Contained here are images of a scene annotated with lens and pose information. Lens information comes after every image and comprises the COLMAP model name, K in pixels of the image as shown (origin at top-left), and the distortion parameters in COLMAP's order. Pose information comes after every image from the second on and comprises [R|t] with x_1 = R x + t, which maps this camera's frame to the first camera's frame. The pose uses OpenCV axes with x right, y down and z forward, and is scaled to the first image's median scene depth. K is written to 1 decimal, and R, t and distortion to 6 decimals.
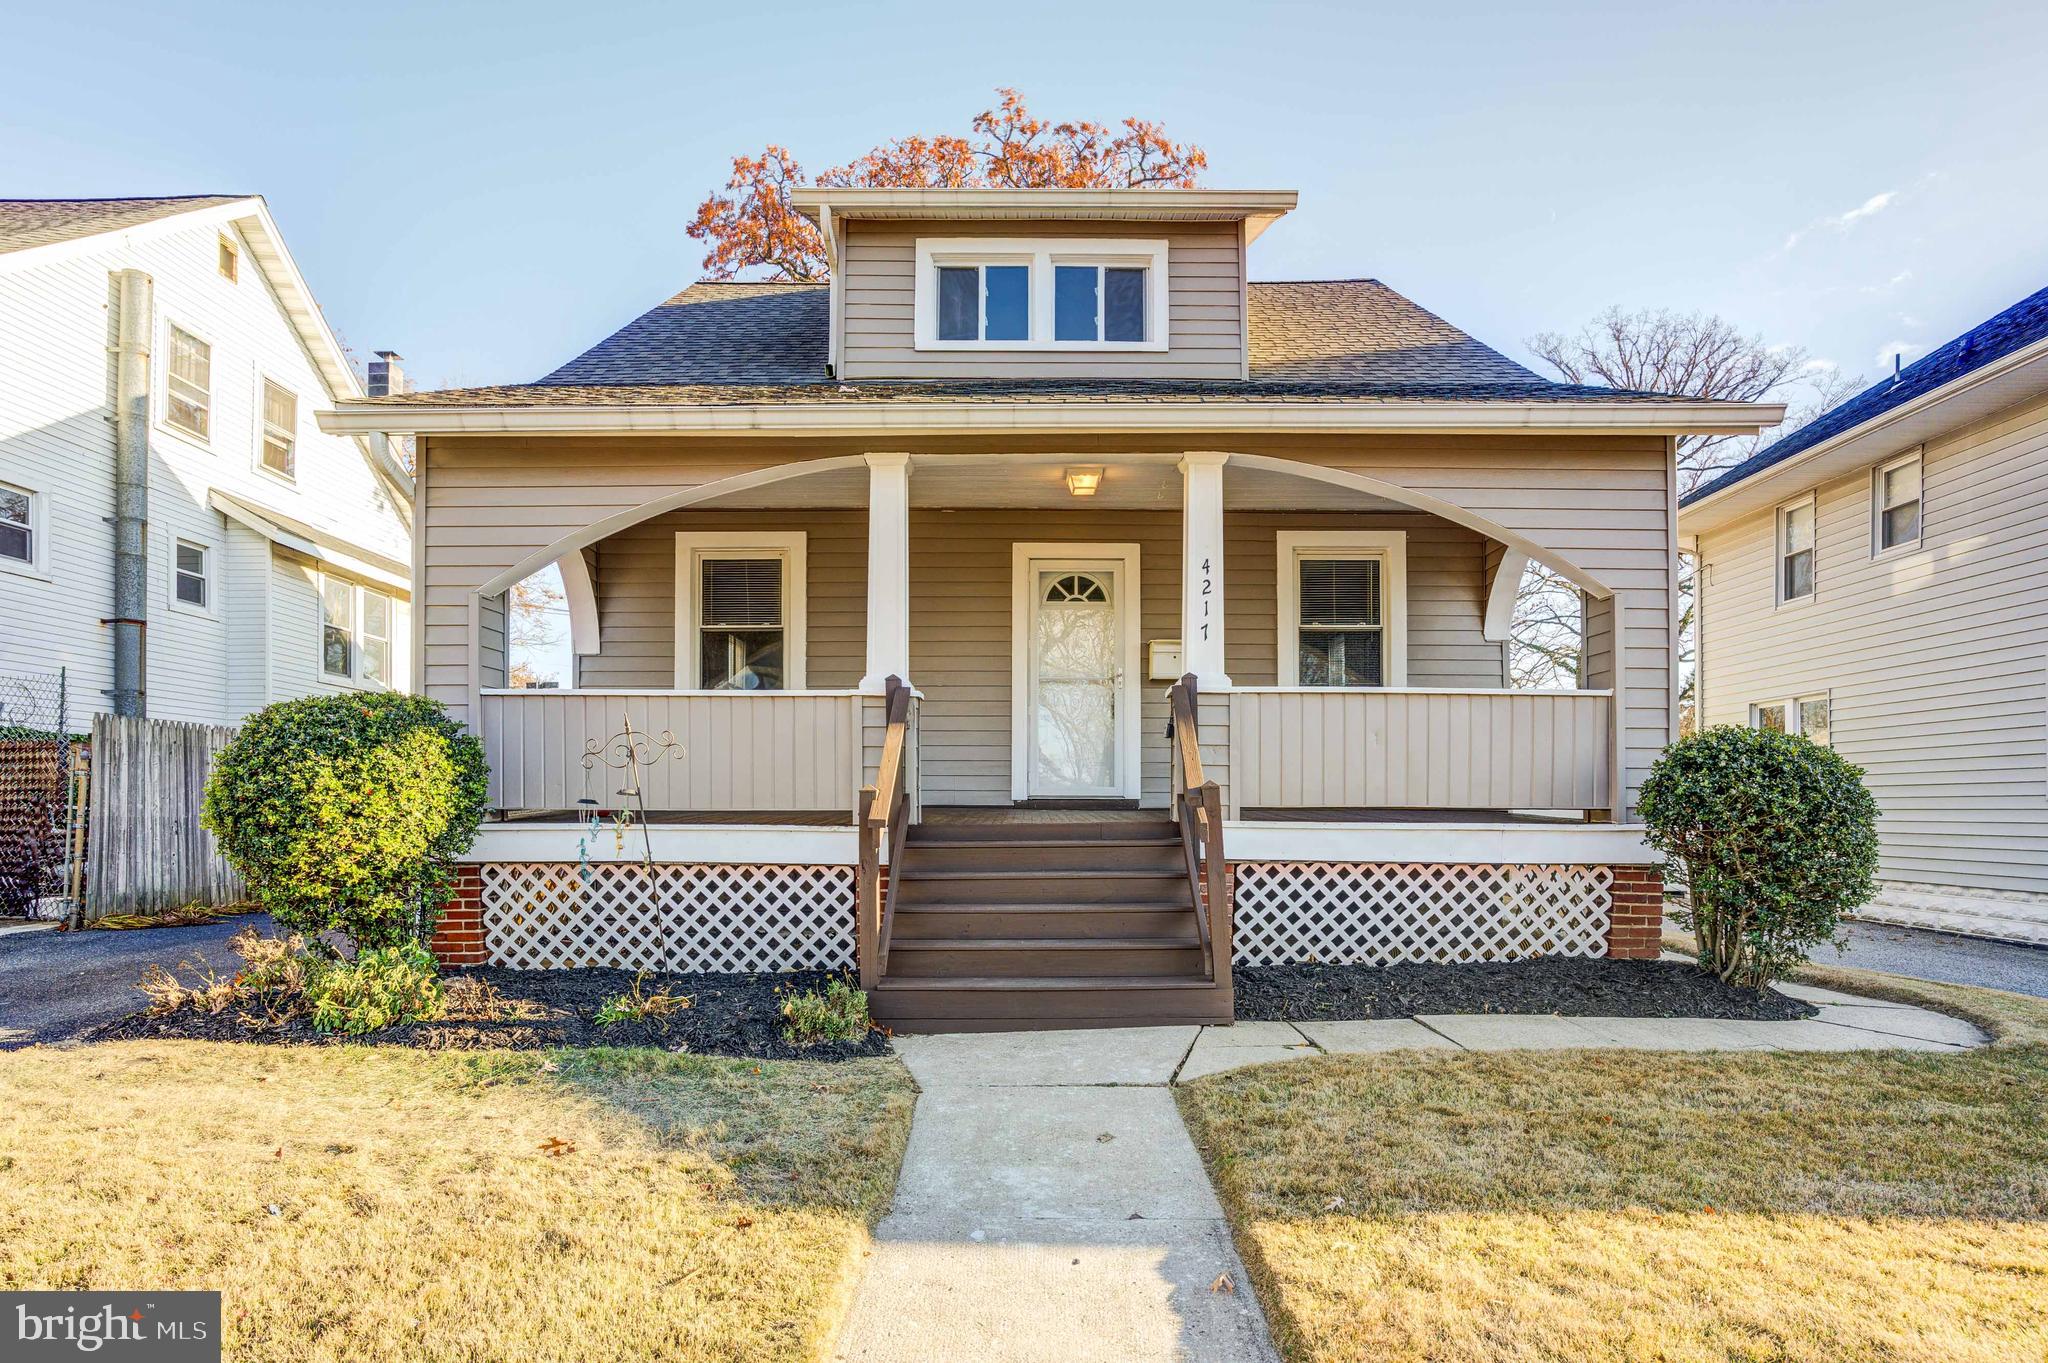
lens RADIAL K [[1117.3, 0, 1013.9], [0, 1117.3, 736.8], [0, 0, 1]] dist [-0.055221, 0.031178]
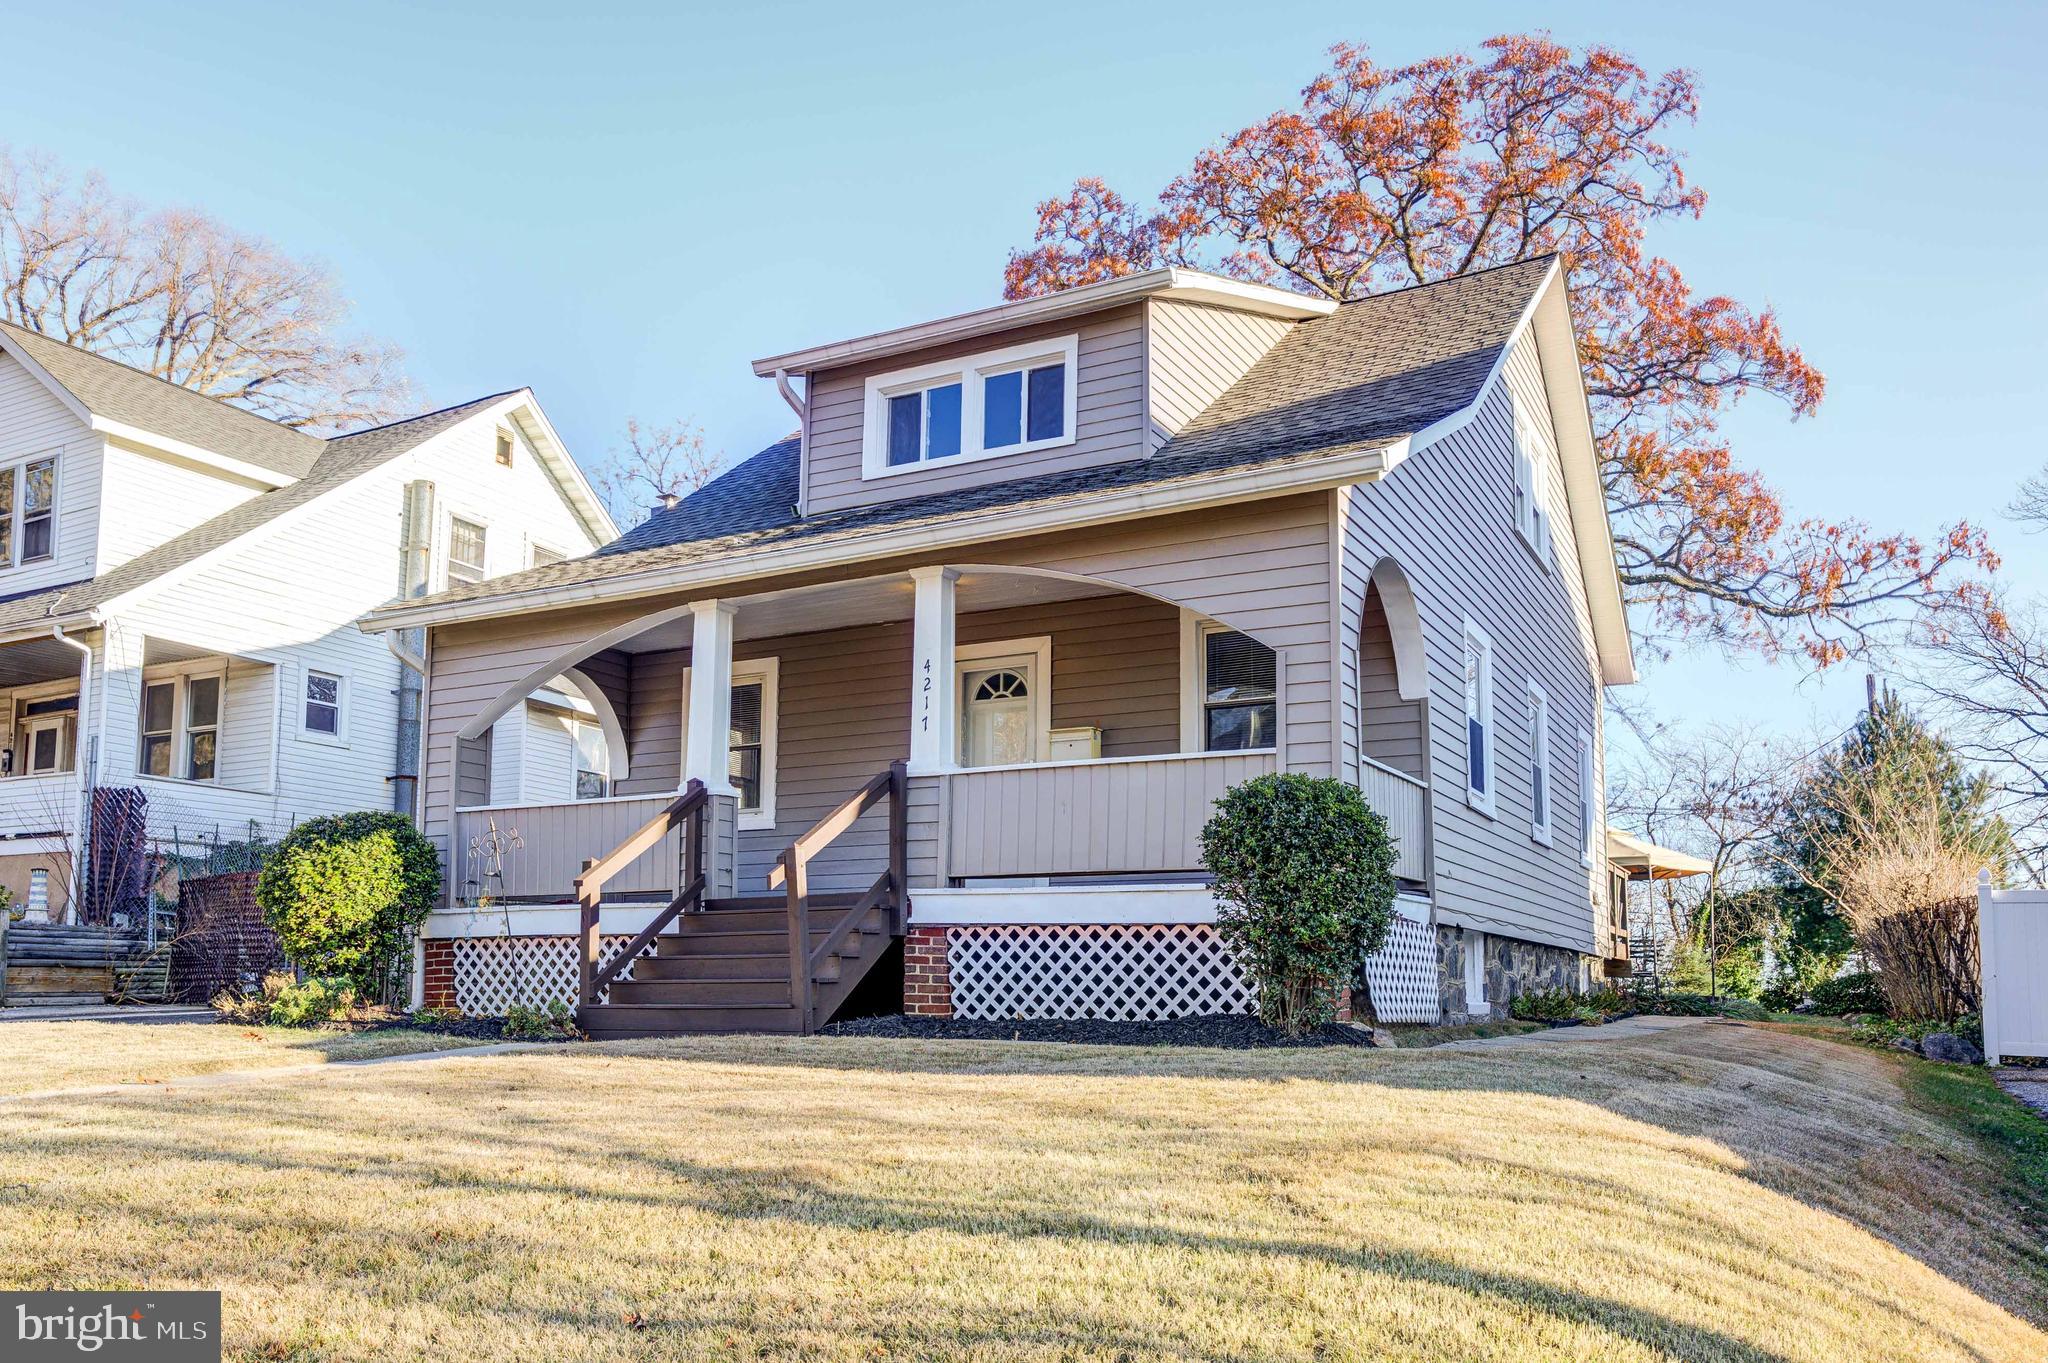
lens RADIAL K [[1626.3, 0, 917.8], [0, 1626.3, 681.6], [0, 0, 1]] dist [-0.004177, 0.000665]
pose [[0.867390, -0.092795, -0.488901, 0.719724], [0.027068, 0.989803, -0.139844, 0.070035], [0.496893, 0.108066, 0.861057, -0.322102]]
